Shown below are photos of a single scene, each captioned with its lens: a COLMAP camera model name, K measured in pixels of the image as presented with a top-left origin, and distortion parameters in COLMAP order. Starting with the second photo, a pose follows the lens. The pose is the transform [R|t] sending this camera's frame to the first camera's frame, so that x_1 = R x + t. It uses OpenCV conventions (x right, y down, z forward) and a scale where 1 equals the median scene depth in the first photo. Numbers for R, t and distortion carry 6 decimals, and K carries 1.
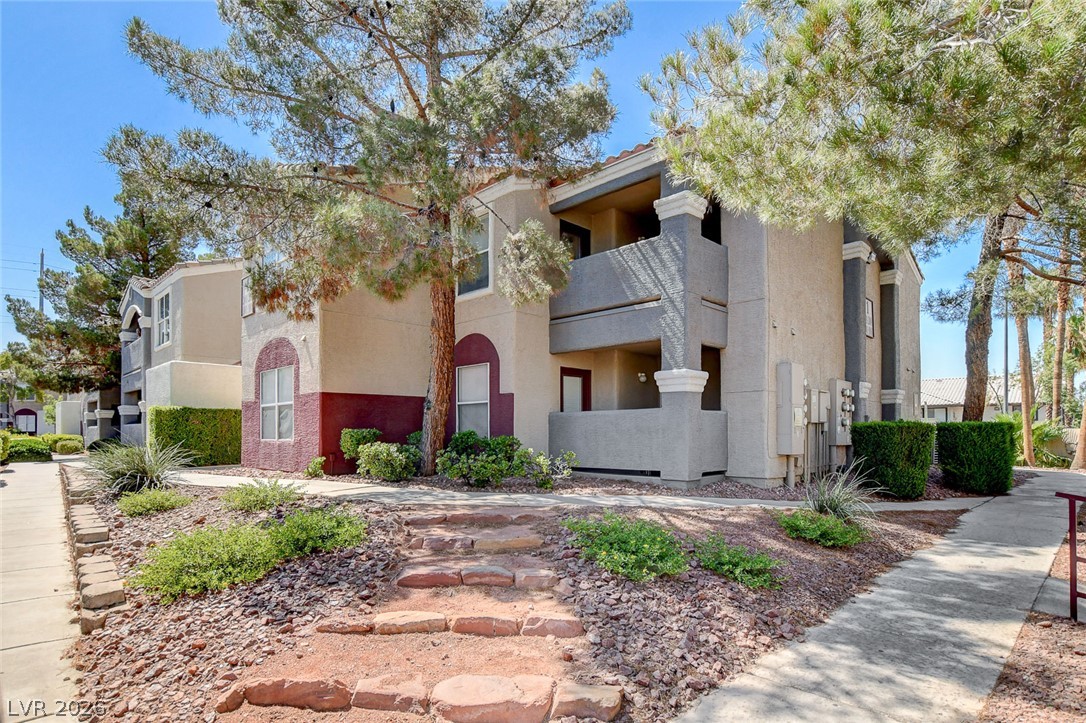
lens RADIAL K [[563.2, 0, 545.4], [0, 563.2, 363.4], [0, 0, 1]] dist [-0.011788, 0.001033]
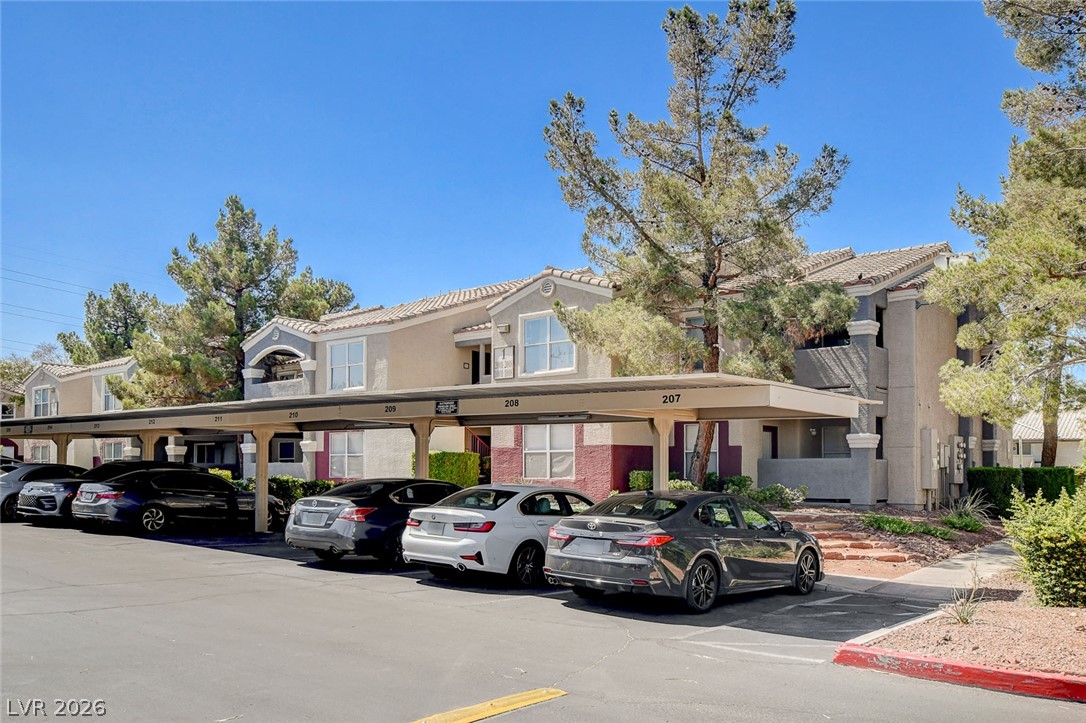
lens RADIAL K [[859.4, 0, 544.2], [0, 859.4, 337.2], [0, 0, 1]] dist [-0.001040, 0.002607]
pose [[0.995978, 0.017567, 0.087860, -0.787780], [-0.014920, 0.999417, -0.030694, -0.155602], [-0.088348, 0.029259, 0.995660, -1.194431]]
